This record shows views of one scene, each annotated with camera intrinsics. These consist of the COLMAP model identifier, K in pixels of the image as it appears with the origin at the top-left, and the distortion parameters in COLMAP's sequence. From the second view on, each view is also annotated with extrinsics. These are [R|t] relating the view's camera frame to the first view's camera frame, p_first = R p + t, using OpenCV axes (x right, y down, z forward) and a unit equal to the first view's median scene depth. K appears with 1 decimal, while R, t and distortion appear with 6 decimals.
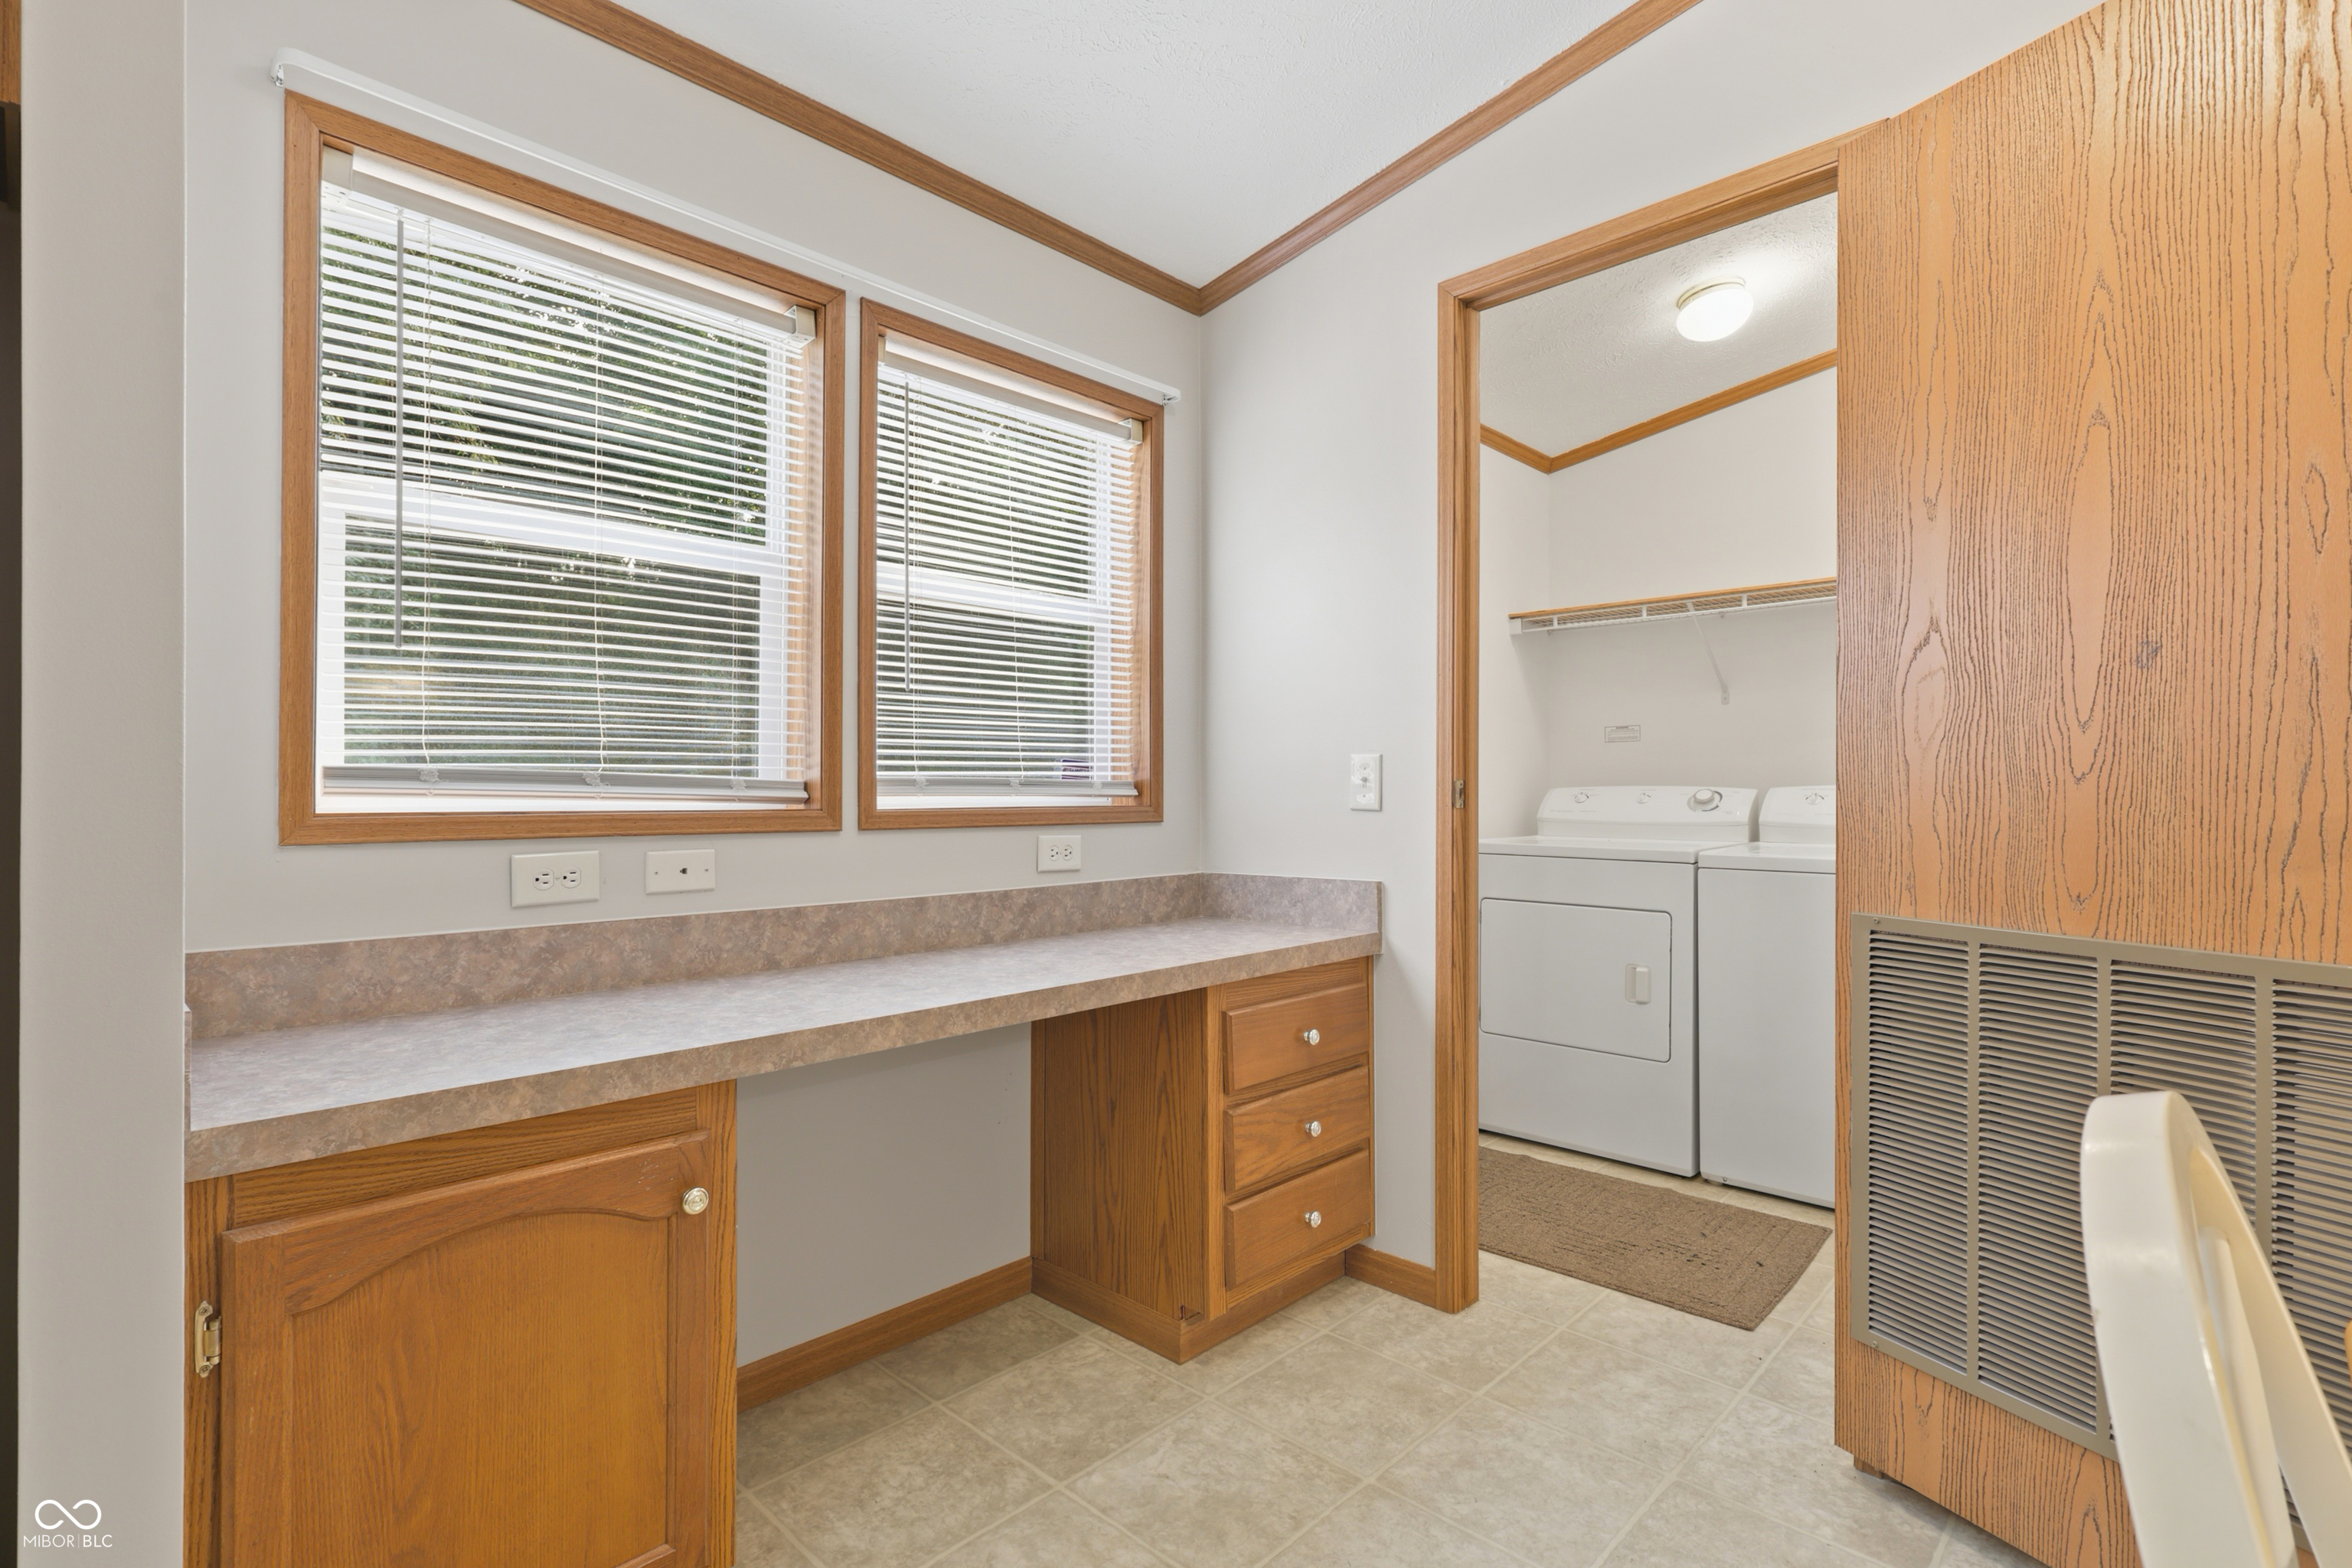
lens RADIAL K [[1069.8, 0, 1172.1], [0, 1069.8, 791.3], [0, 0, 1]] dist [-0.009562, 0.000287]
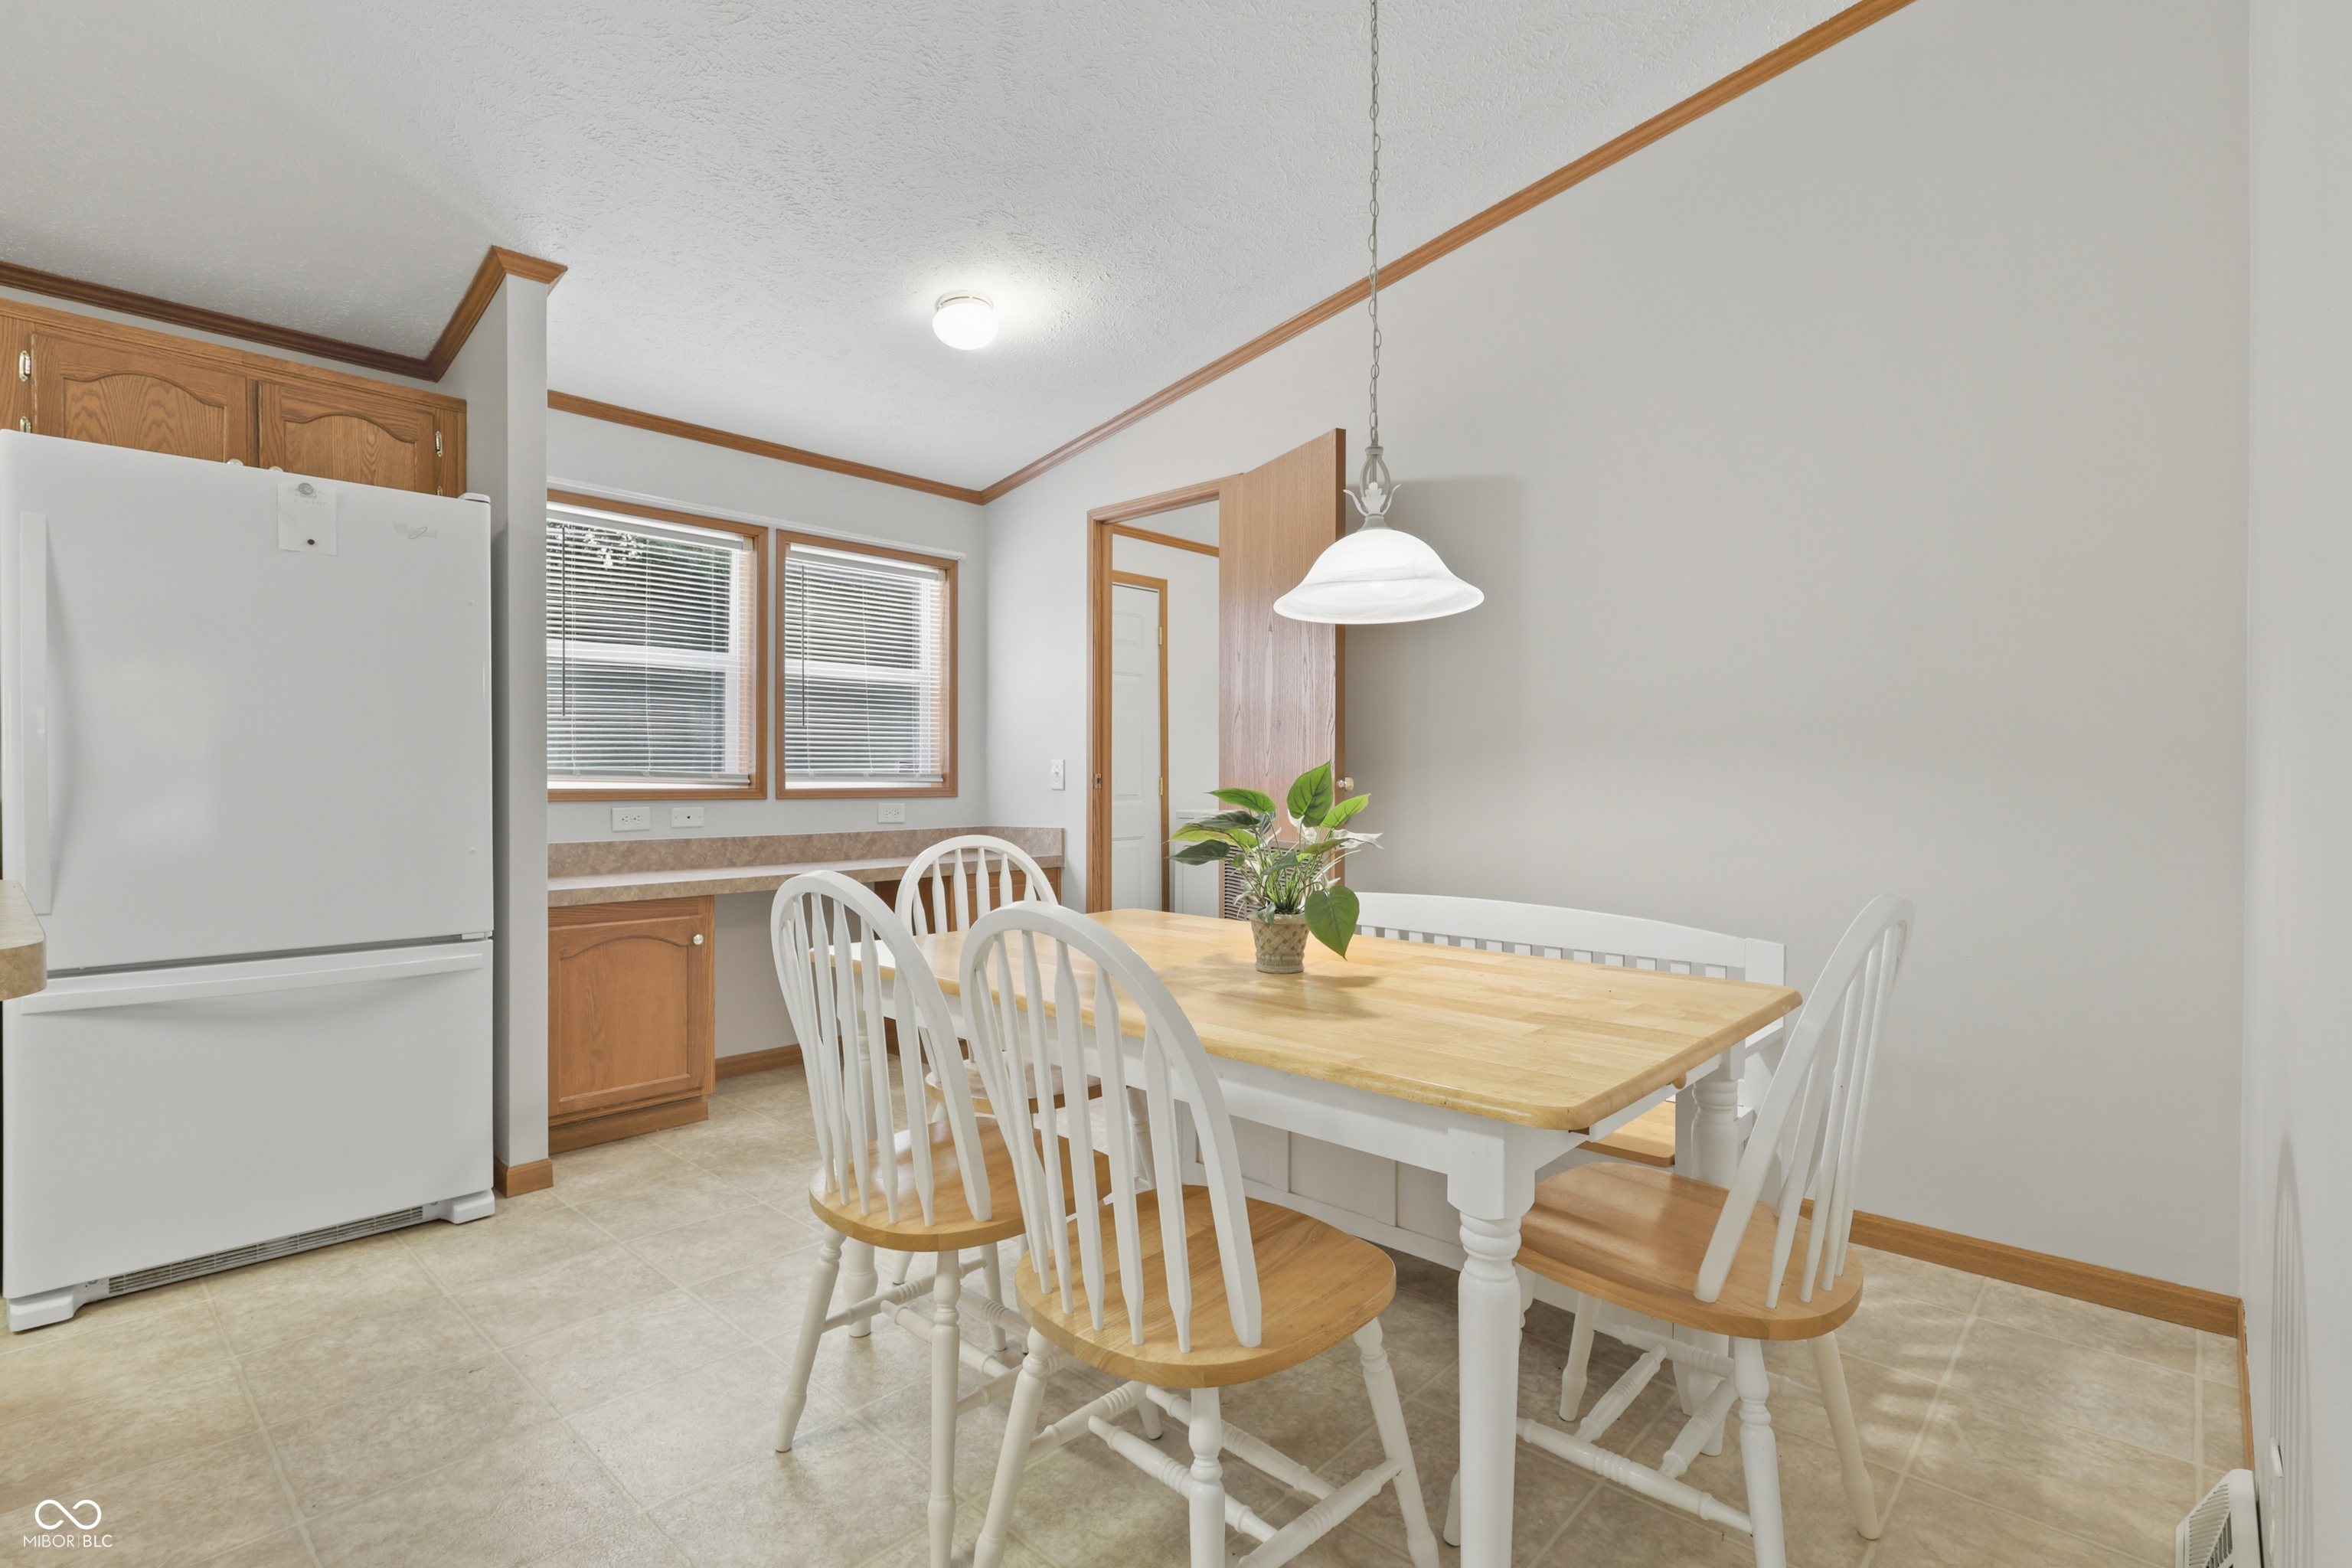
lens RADIAL K [[1069.8, 0, 1185.1], [0, 1069.8, 787.8], [0, 0, 1]] dist [-0.009562, 0.000287]
pose [[0.999532, 0.000596, 0.030580, 0.351022], [-0.000888, 0.999954, 0.009525, -0.003730], [-0.030573, -0.009547, 0.999487, -0.870869]]
